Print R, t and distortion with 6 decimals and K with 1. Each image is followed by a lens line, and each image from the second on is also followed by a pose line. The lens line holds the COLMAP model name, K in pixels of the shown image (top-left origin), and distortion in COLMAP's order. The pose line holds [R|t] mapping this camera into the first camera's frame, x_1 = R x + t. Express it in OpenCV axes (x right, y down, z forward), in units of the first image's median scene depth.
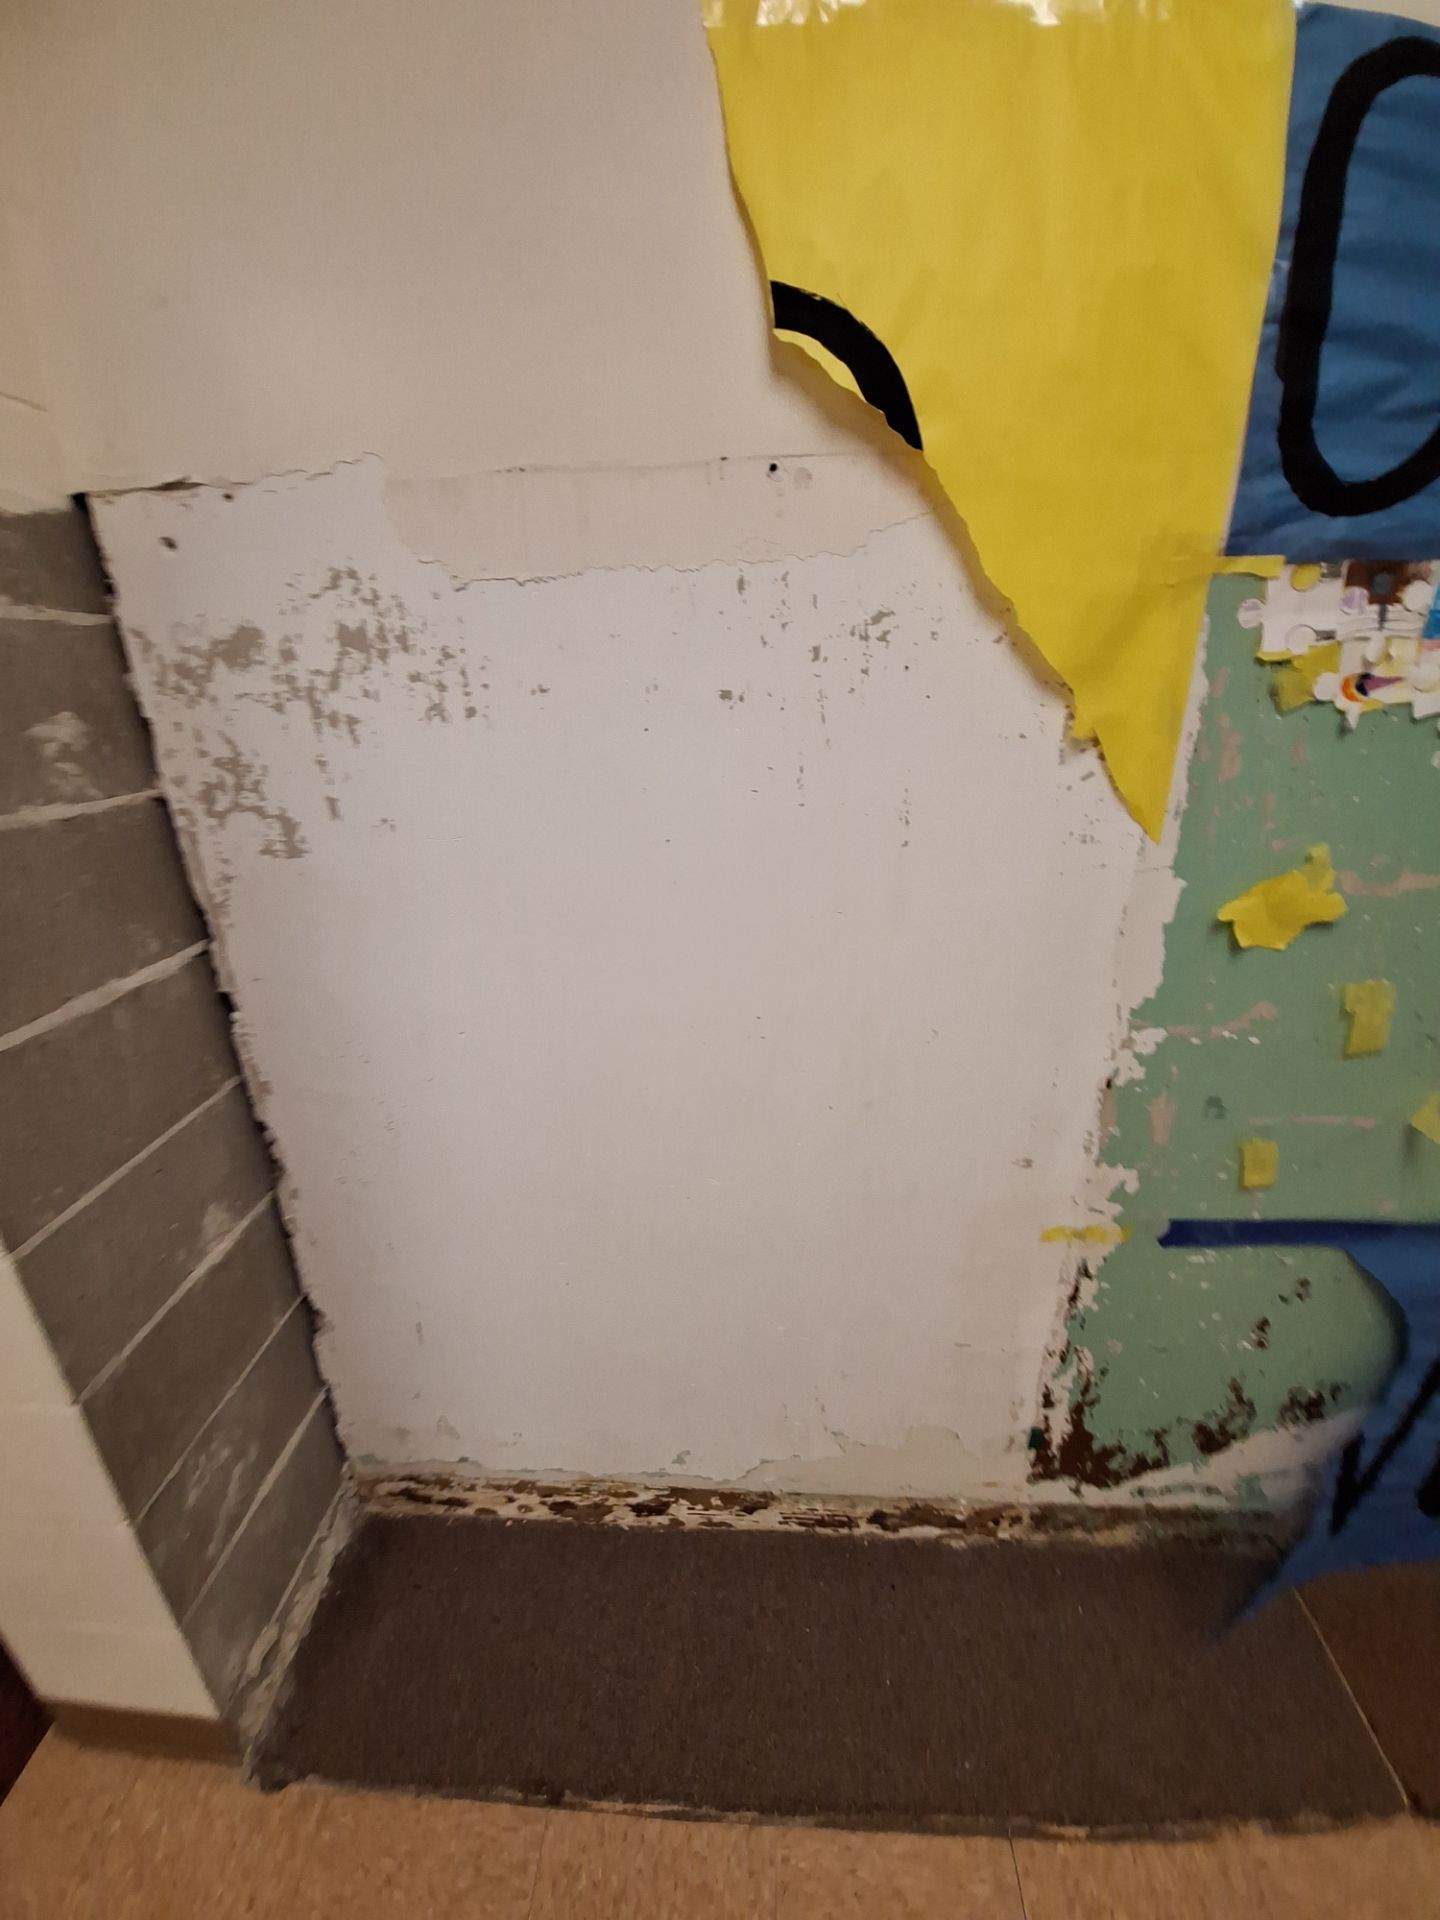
lens RADIAL K [[780.2, 0, 724.3], [0, 780.2, 964.8], [0, 0, 1]] dist [0.009265, -0.011544]
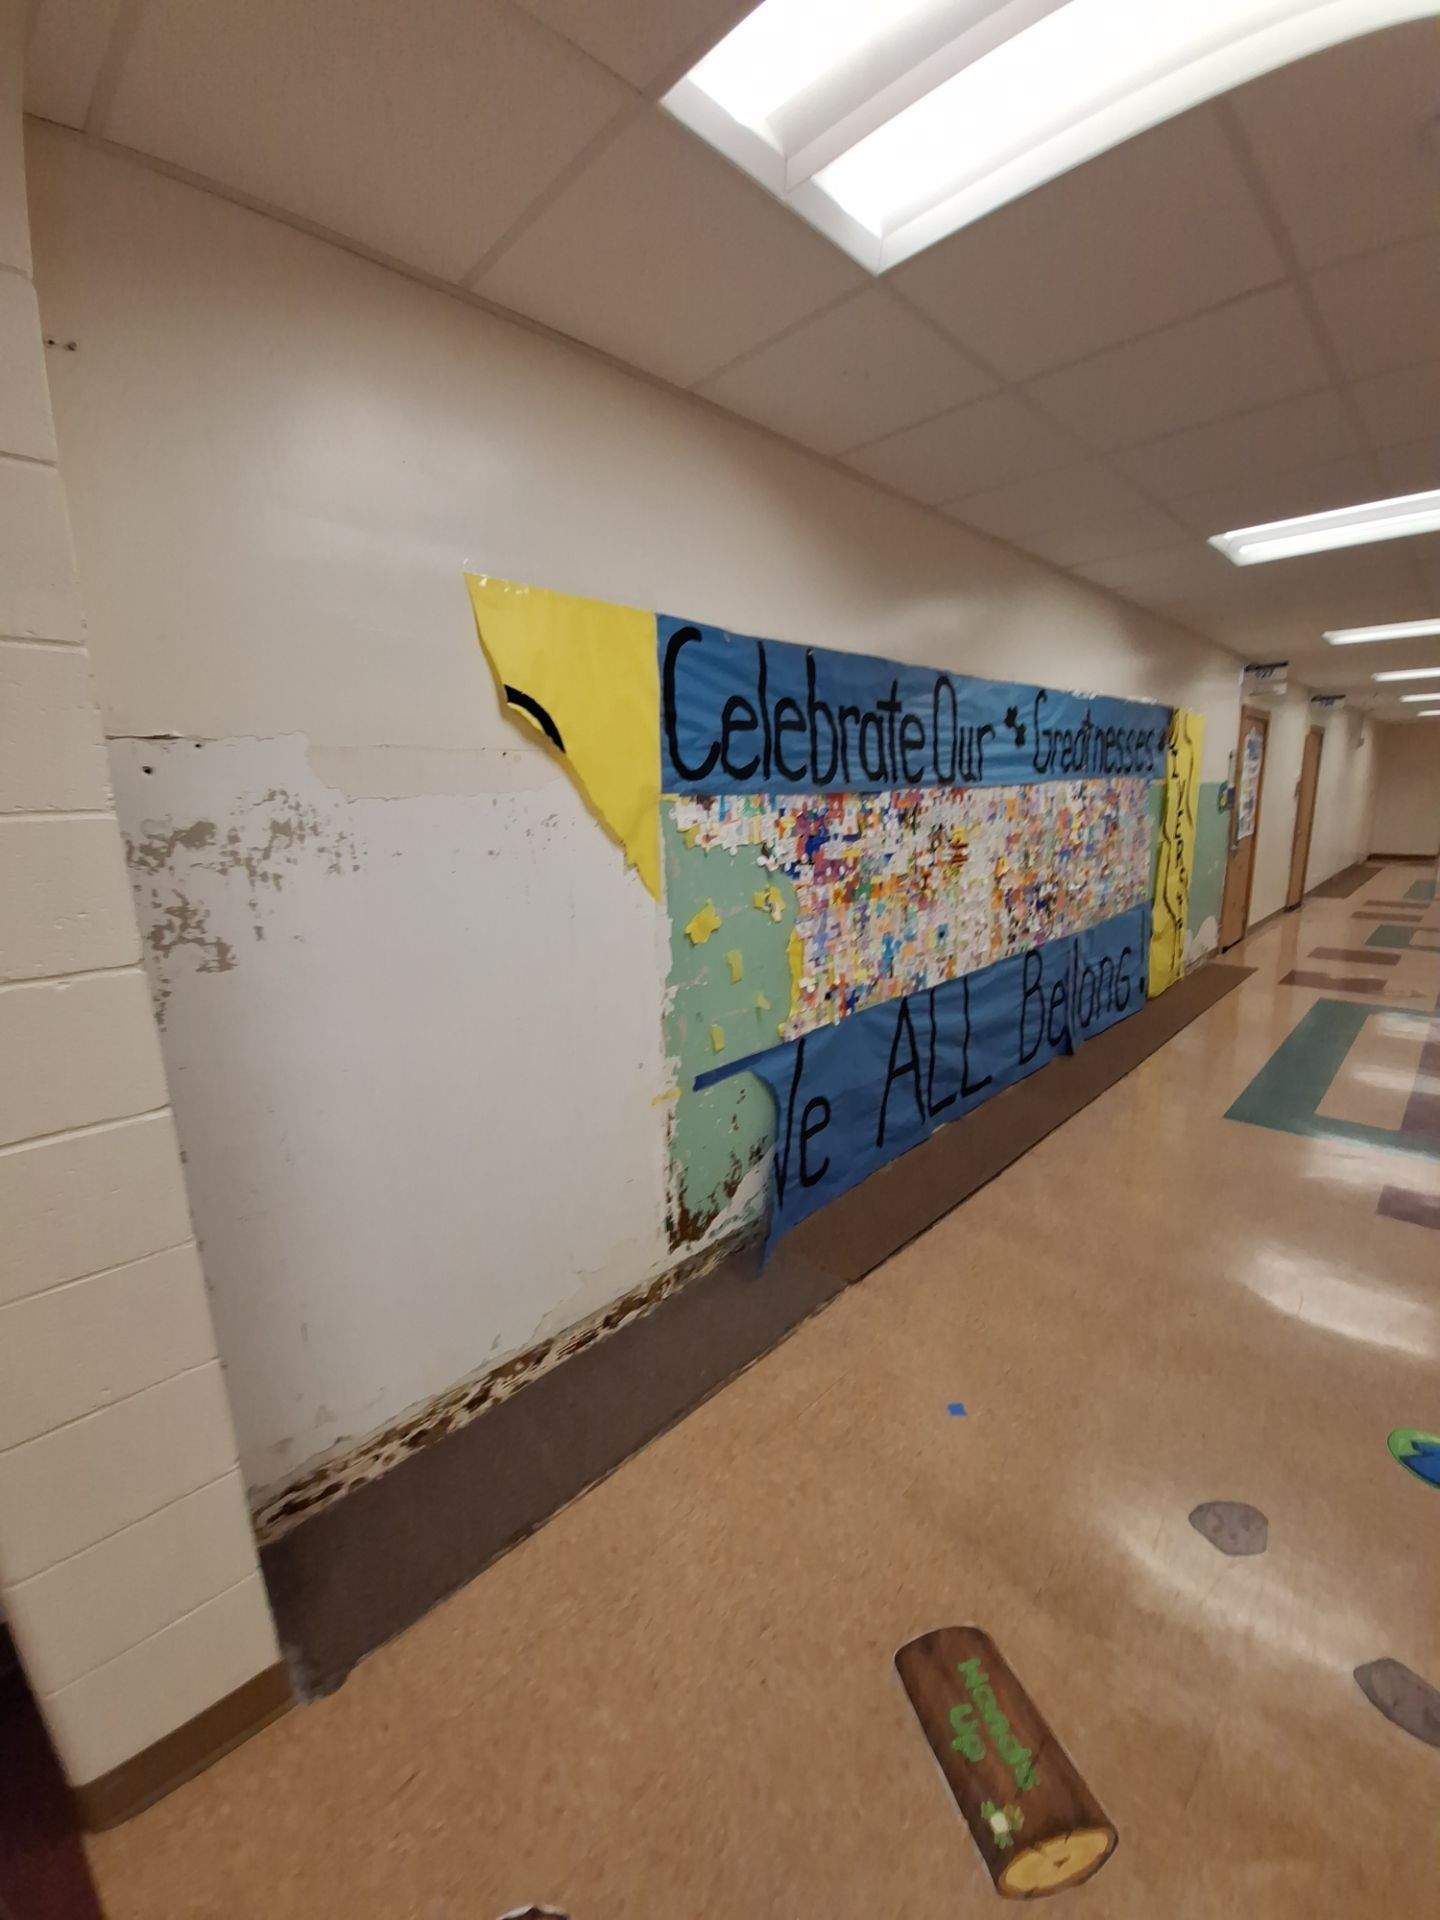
lens RADIAL K [[781.1, 0, 724.3], [0, 781.1, 978.7], [0, 0, 1]] dist [0.080868, -0.000002]
pose [[0.664187, -0.164011, 0.729353, -1.048231], [0.275790, 0.960575, -0.035142, 0.190632], [-0.694835, 0.224489, 0.683234, -0.684318]]
